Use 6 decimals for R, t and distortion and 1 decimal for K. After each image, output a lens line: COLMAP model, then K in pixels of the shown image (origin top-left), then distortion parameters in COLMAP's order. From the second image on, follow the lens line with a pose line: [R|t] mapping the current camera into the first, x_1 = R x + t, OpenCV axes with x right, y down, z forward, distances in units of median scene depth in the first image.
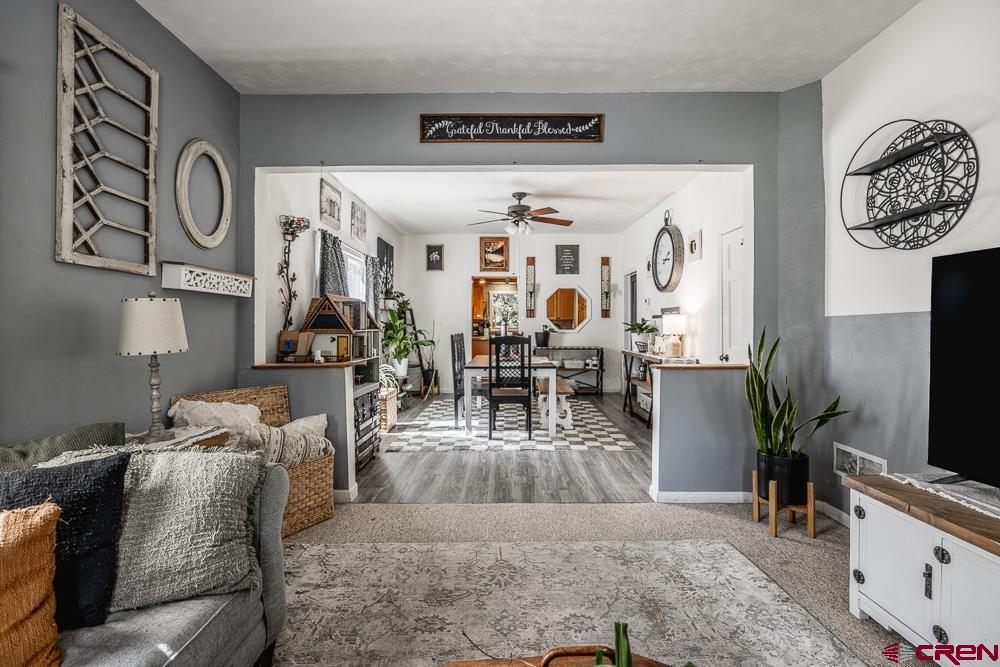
lens RADIAL K [[459.5, 0, 498.9], [0, 459.5, 329.0], [0, 0, 1]] dist [-0.016391, -0.000246]
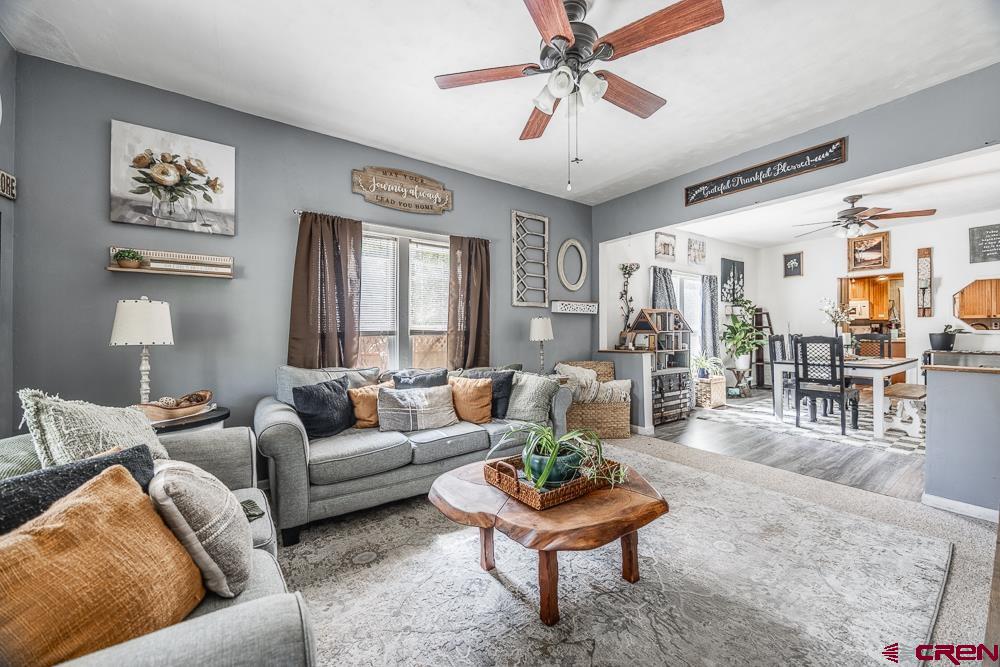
lens RADIAL K [[381.2, 0, 501.2], [0, 381.2, 327.4], [0, 0, 1]] dist [-0.000255, -0.000065]
pose [[0.581572, -0.011438, -0.813415, 0.601960], [0.002916, 0.999924, -0.011976, 0.005331], [0.813490, 0.004593, 0.581561, -0.273324]]
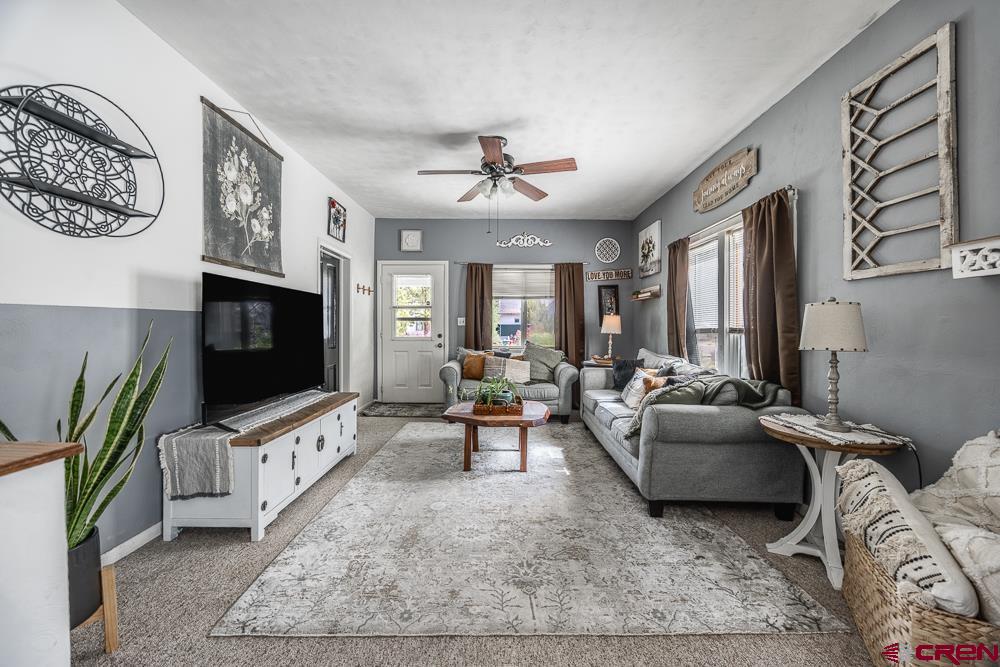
lens RADIAL K [[381.2, 0, 501.2], [0, 381.2, 327.4], [0, 0, 1]] dist [-0.000255, -0.000065]
pose [[-0.999961, -0.006915, -0.005404, 0.061316], [-0.006939, 0.999966, 0.004460, -0.004028], [0.005373, 0.004498, -0.999975, 1.554491]]
